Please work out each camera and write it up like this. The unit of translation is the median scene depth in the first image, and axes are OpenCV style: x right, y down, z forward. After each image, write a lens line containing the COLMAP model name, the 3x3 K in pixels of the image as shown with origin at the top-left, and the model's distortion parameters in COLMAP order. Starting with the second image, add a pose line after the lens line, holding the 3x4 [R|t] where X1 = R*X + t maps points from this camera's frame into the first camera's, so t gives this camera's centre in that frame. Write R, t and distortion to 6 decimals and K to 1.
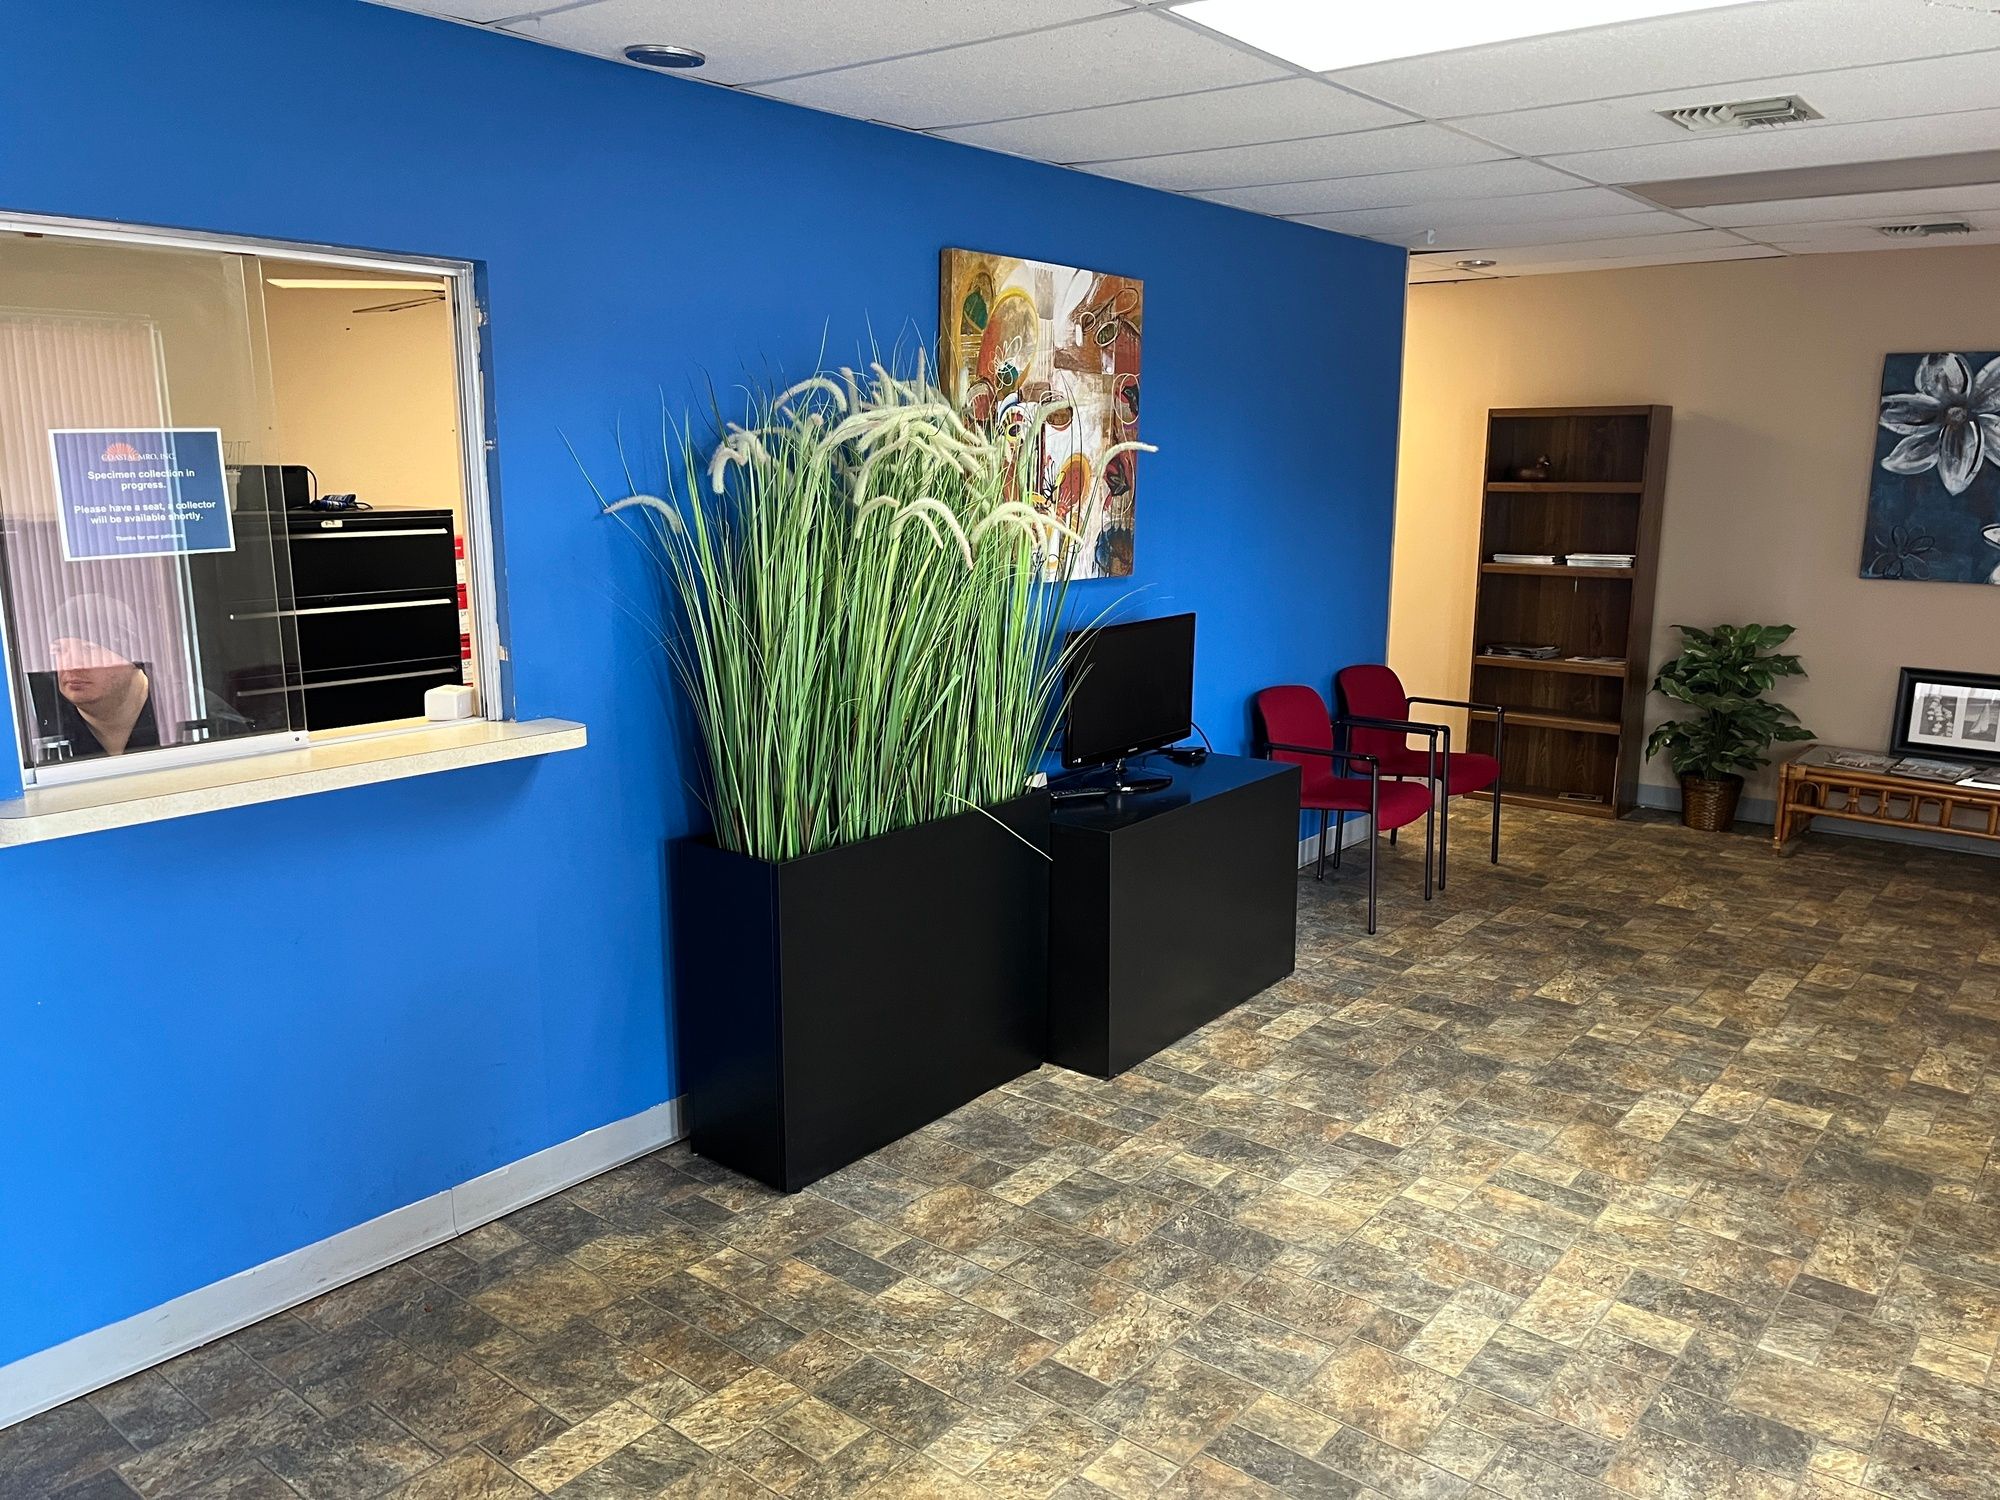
lens RADIAL K [[1500.7, 0, 1001.5], [0, 1500.7, 759.5], [0, 0, 1]] dist [-0.005574, -0.003363]
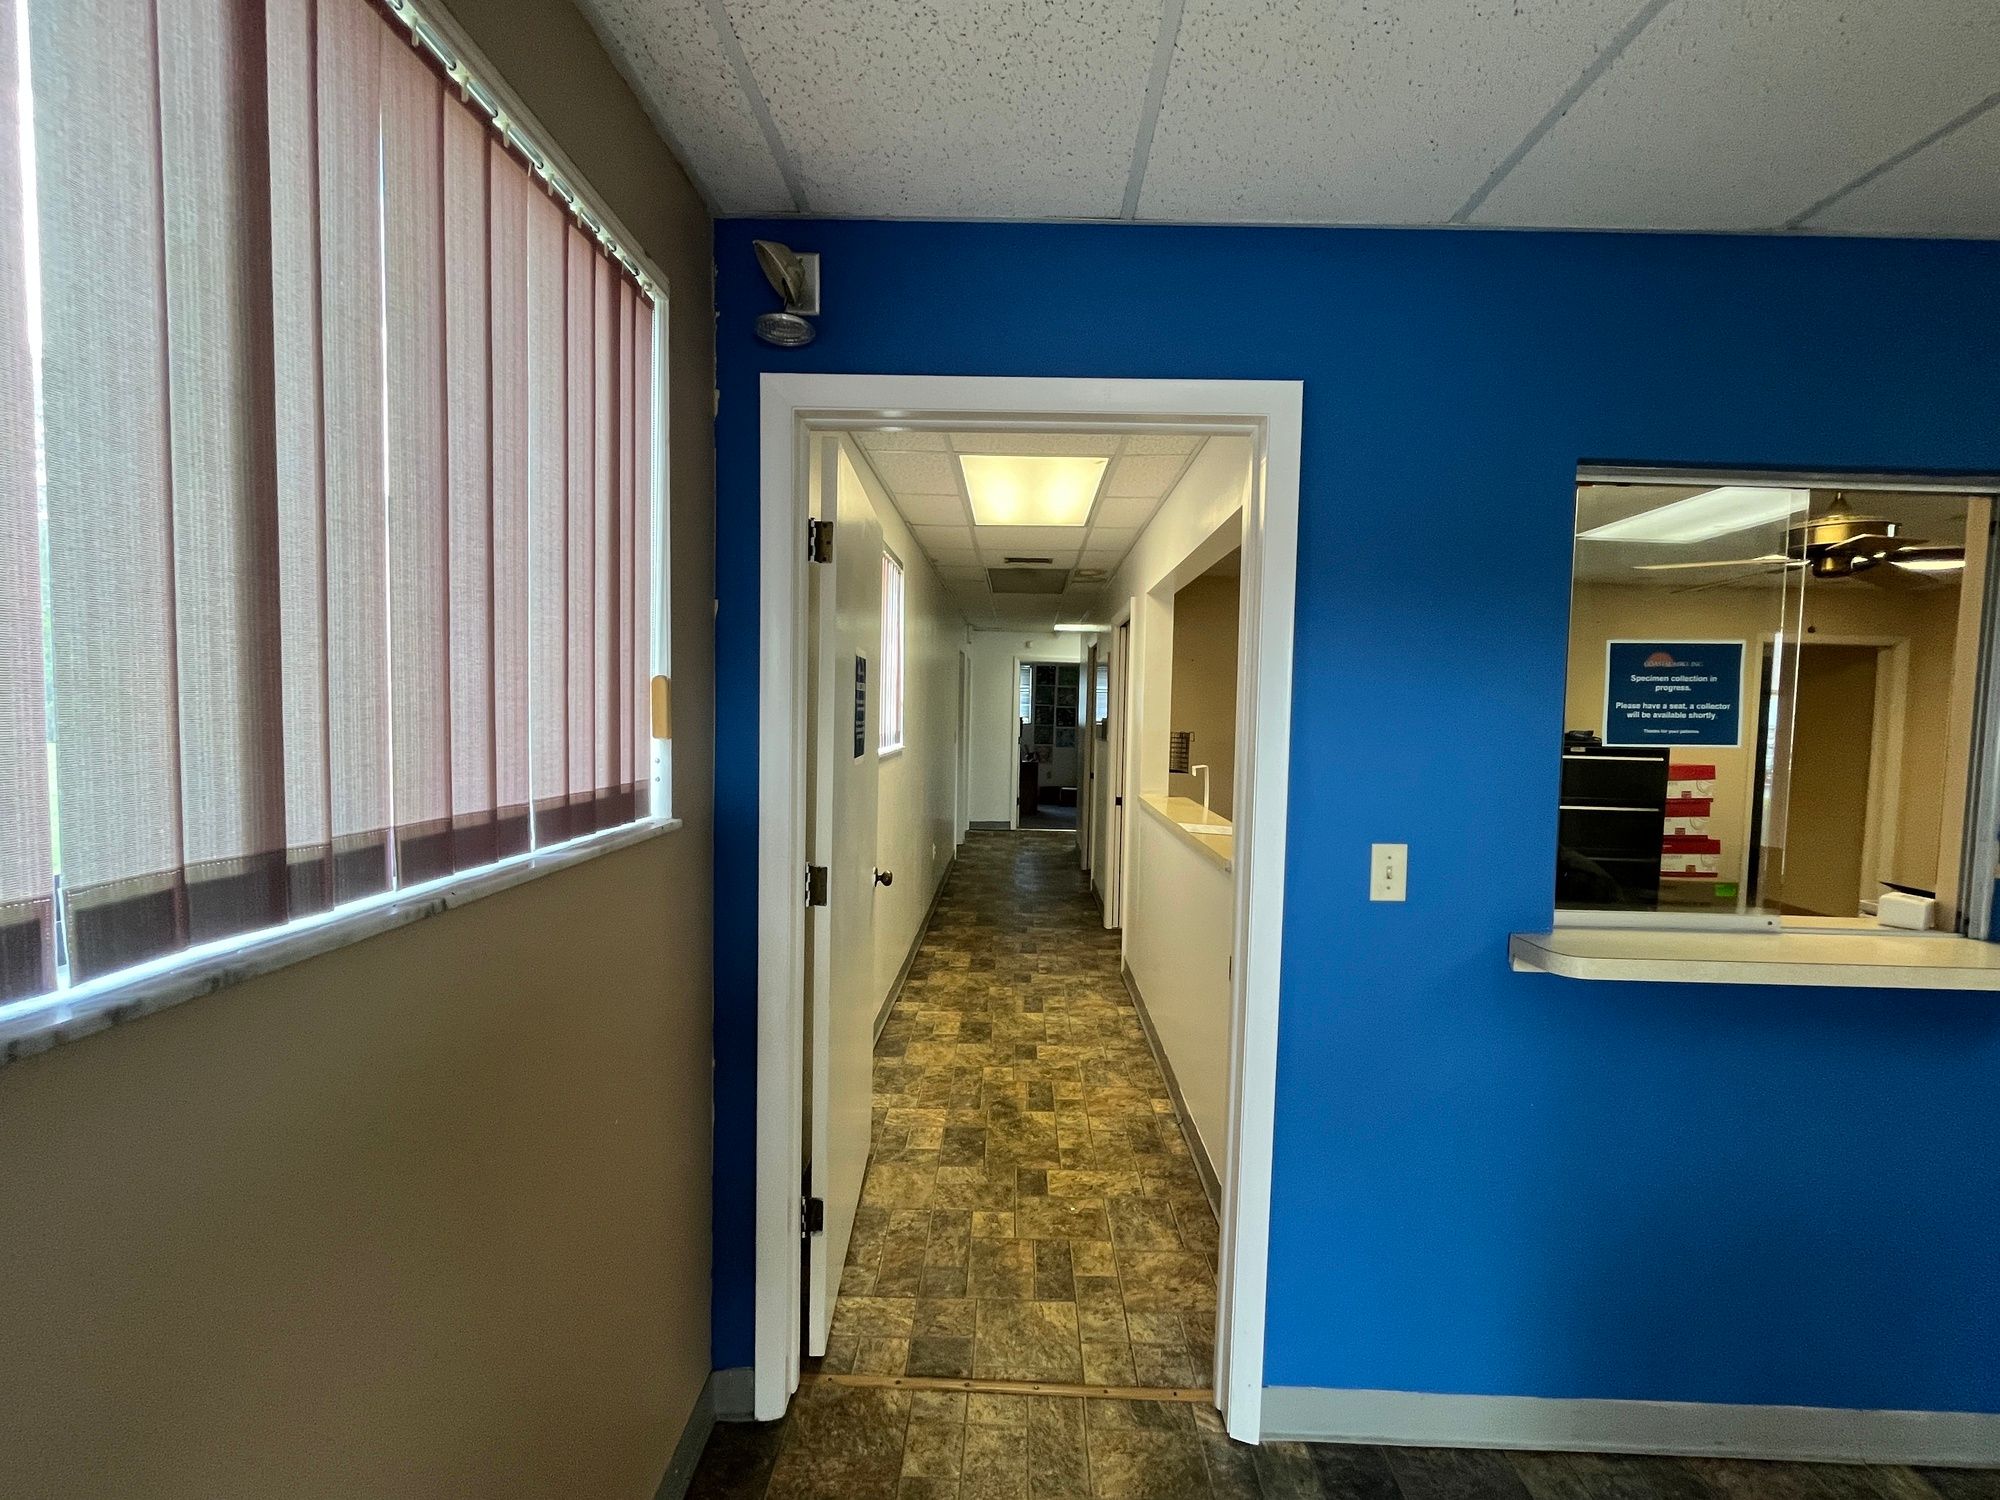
lens RADIAL K [[807.6, 0, 1001.0], [0, 807.6, 750.7], [0, 0, 1]] dist [0.001082, 0.000049]
pose [[0.612198, 0.046713, -0.789323, -0.180447], [-0.176057, 0.981247, -0.078478, 0.004201], [0.770855, 0.187010, 0.608942, 0.097590]]
